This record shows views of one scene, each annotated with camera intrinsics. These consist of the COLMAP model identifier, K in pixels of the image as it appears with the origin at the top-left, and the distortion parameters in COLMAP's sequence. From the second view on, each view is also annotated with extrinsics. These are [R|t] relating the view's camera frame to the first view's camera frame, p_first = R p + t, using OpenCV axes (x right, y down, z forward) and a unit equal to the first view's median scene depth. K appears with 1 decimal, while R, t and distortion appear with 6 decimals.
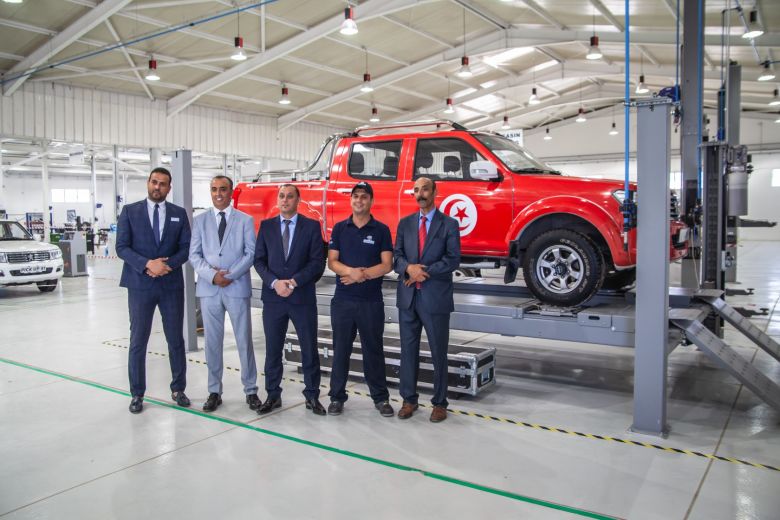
lens RADIAL K [[643.6, 0, 387.6], [0, 643.6, 248.9], [0, 0, 1]] dist [-0.078215, 0.006165]
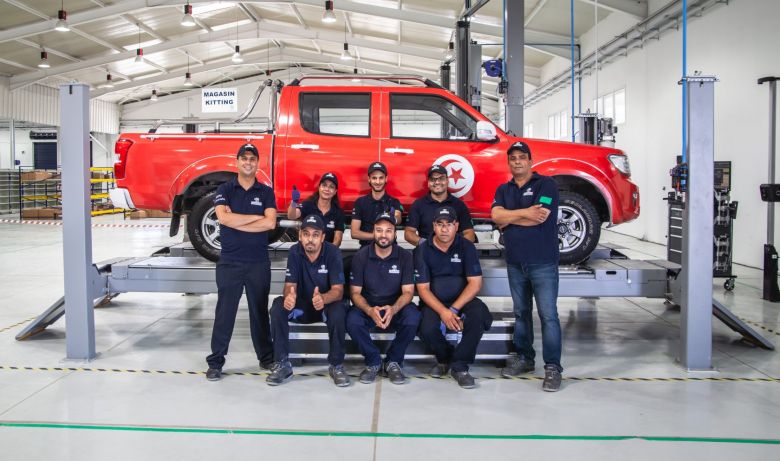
lens RADIAL K [[667.3, 0, 359.7], [0, 667.3, 211.1], [0, 0, 1]] dist [-0.130310, 0.147885]
pose [[0.858012, -0.019374, 0.513263, -0.175203], [0.021164, 0.999773, 0.002358, -0.002146], [-0.513193, 0.008839, 0.858228, 0.077021]]
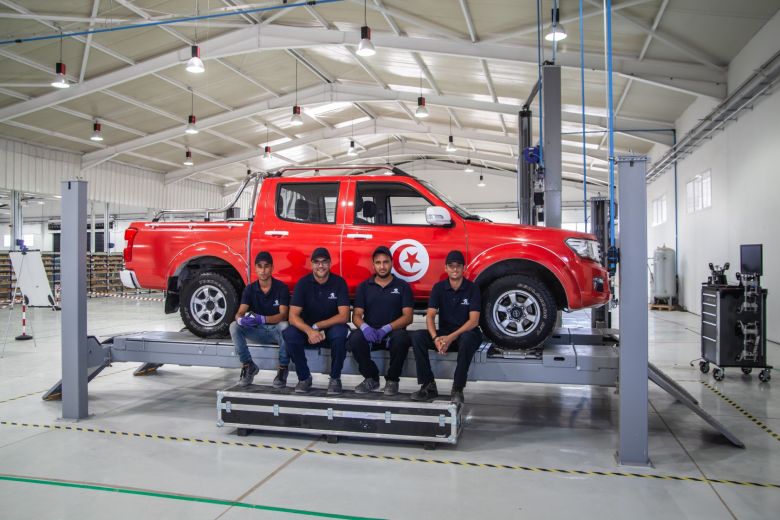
lens RADIAL K [[625.3, 0, 390.0], [0, 625.3, 260.0], [0, 0, 1]] dist [-0.124083, 0.135663]
pose [[0.939837, 0.009342, 0.341495, -0.082968], [0.009753, 0.998485, -0.054156, -0.000540], [-0.341484, 0.054229, 0.938322, 0.037873]]
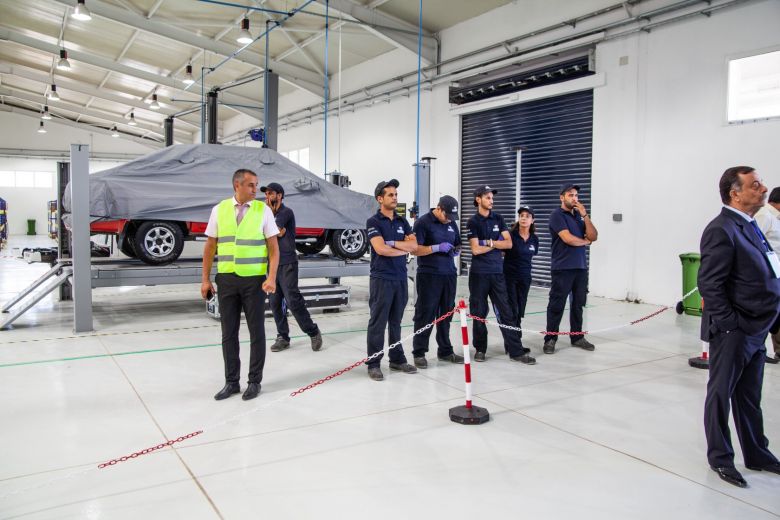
lens RADIAL K [[625.3, 0, 390.0], [0, 625.3, 260.0], [0, 0, 1]] dist [-0.124083, 0.135663]
pose [[0.408243, -0.053595, 0.911299, -0.427897], [0.032445, 0.998496, 0.044189, 0.004107], [-0.912296, 0.011527, 0.409368, 0.042840]]
